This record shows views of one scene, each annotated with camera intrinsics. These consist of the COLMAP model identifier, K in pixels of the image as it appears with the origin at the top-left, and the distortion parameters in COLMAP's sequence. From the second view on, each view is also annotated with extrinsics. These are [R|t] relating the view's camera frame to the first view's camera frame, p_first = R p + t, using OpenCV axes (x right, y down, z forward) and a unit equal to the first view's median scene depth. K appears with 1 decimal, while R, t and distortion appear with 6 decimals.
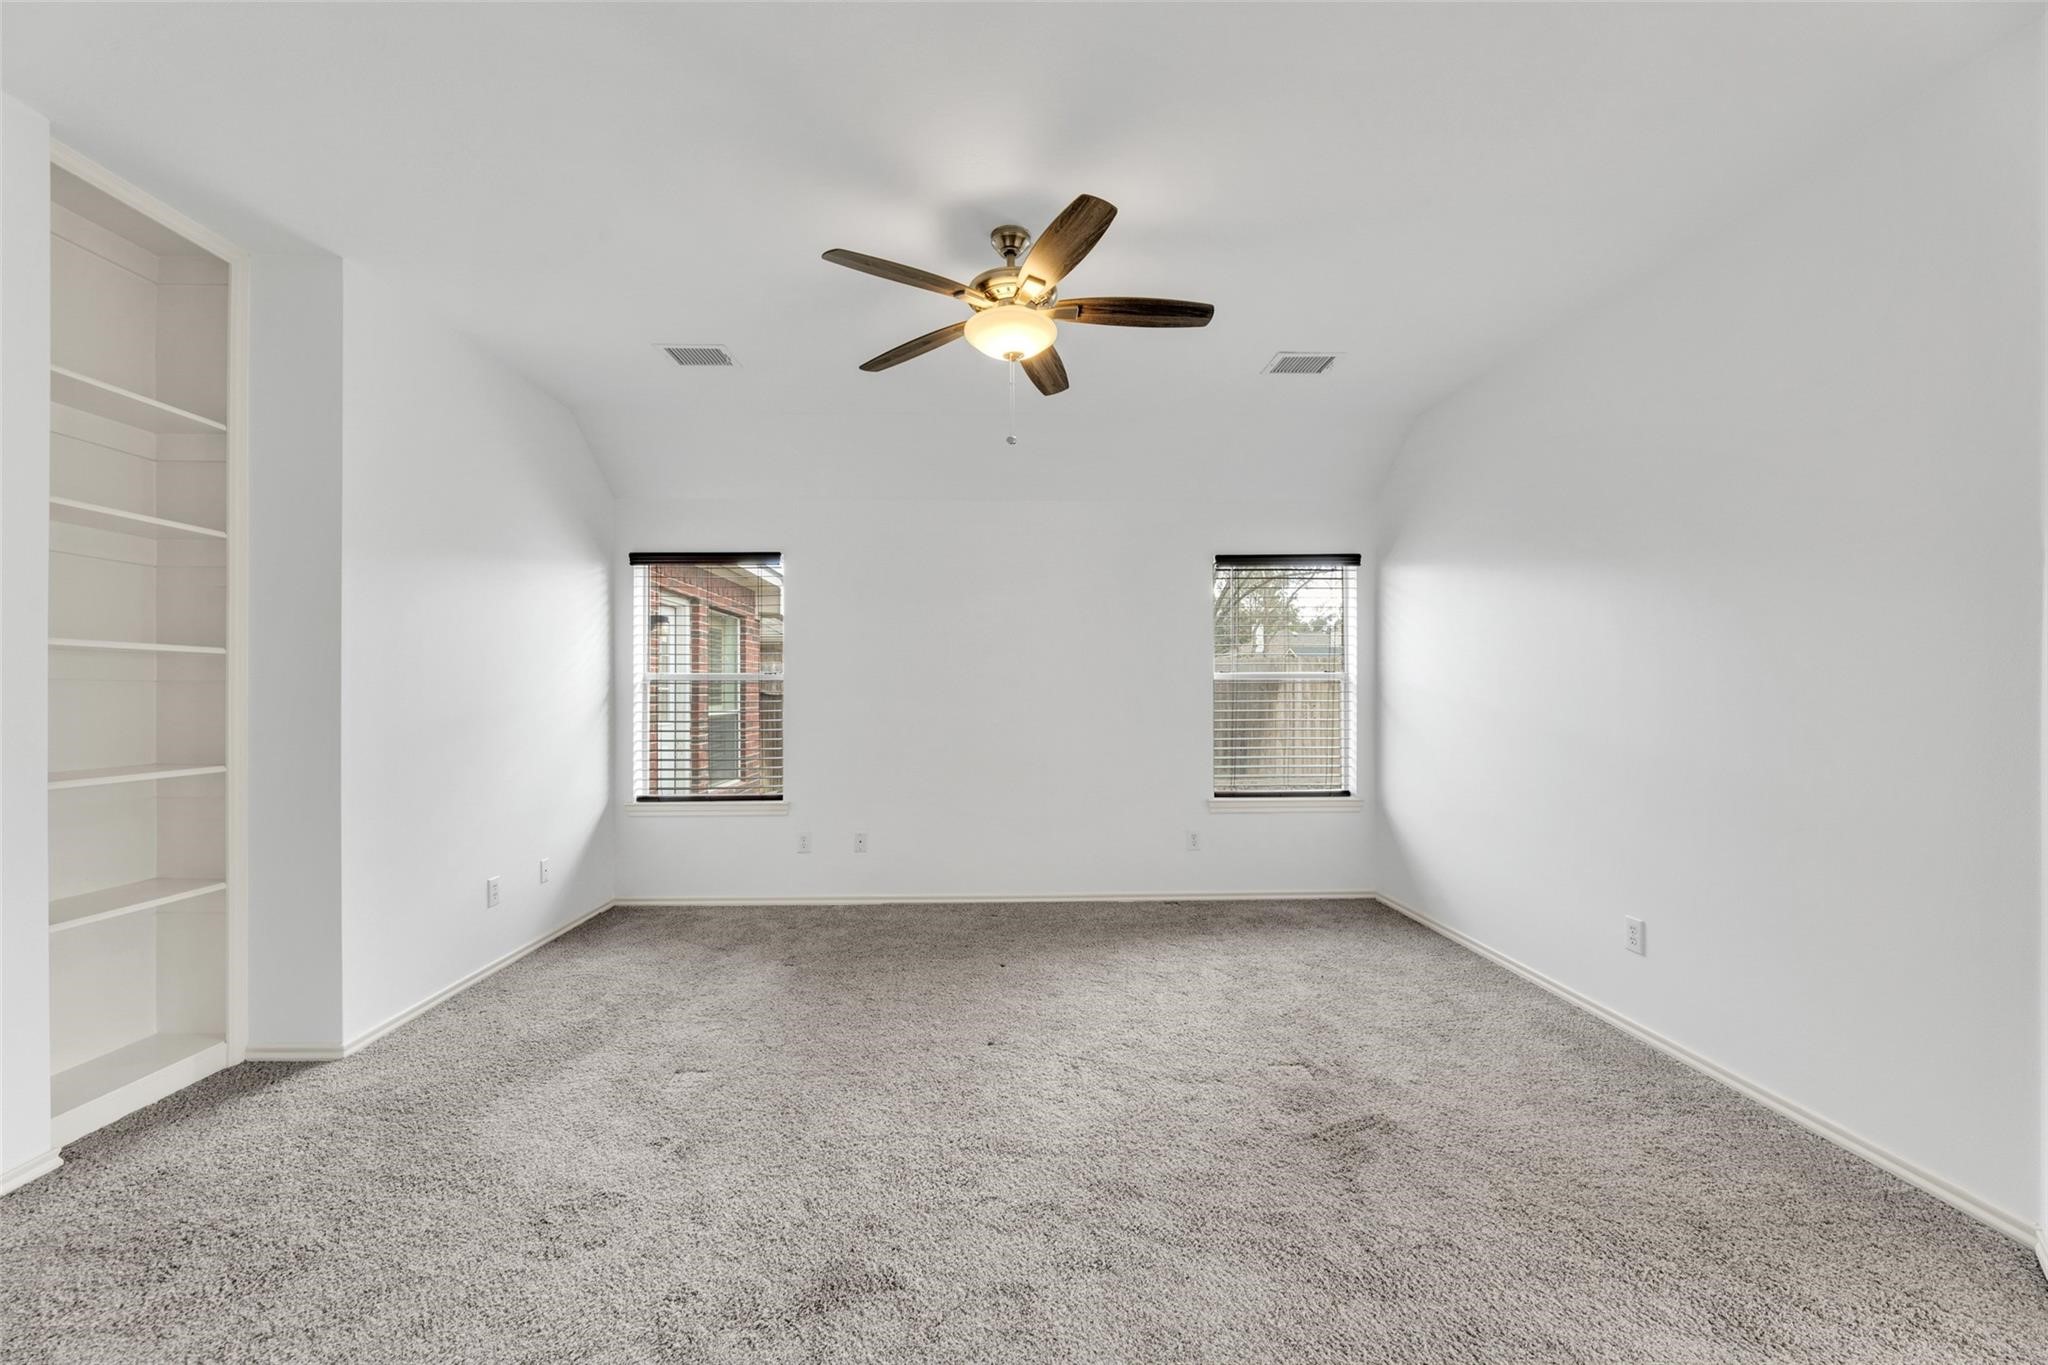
lens RADIAL K [[829.4, 0, 1015.3], [0, 829.4, 692.7], [0, 0, 1]] dist [0.001436, 0.000103]
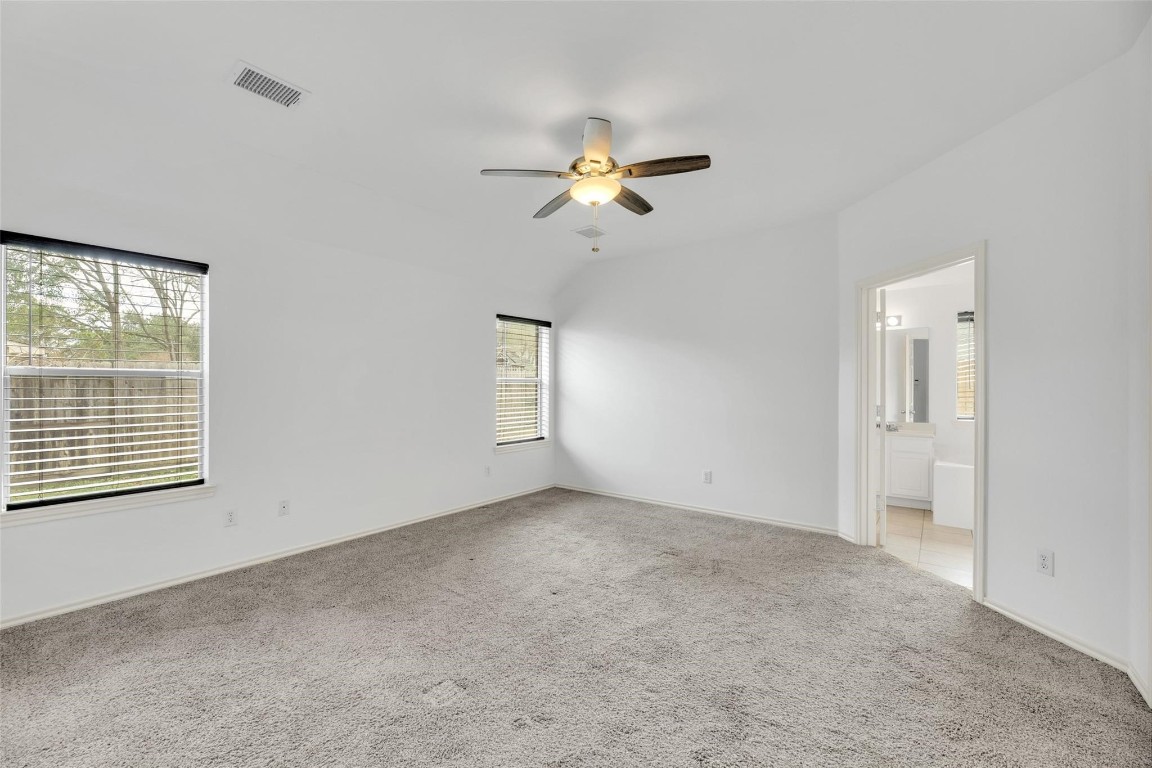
lens RADIAL K [[467.0, 0, 571.6], [0, 467.0, 388.1], [0, 0, 1]] dist [0.001879, 0.000092]
pose [[0.640493, 0.001812, 0.767962, -0.584435], [-0.002110, 0.999998, -0.000600, -0.001756], [-0.767961, -0.001236, 0.640495, 0.274170]]
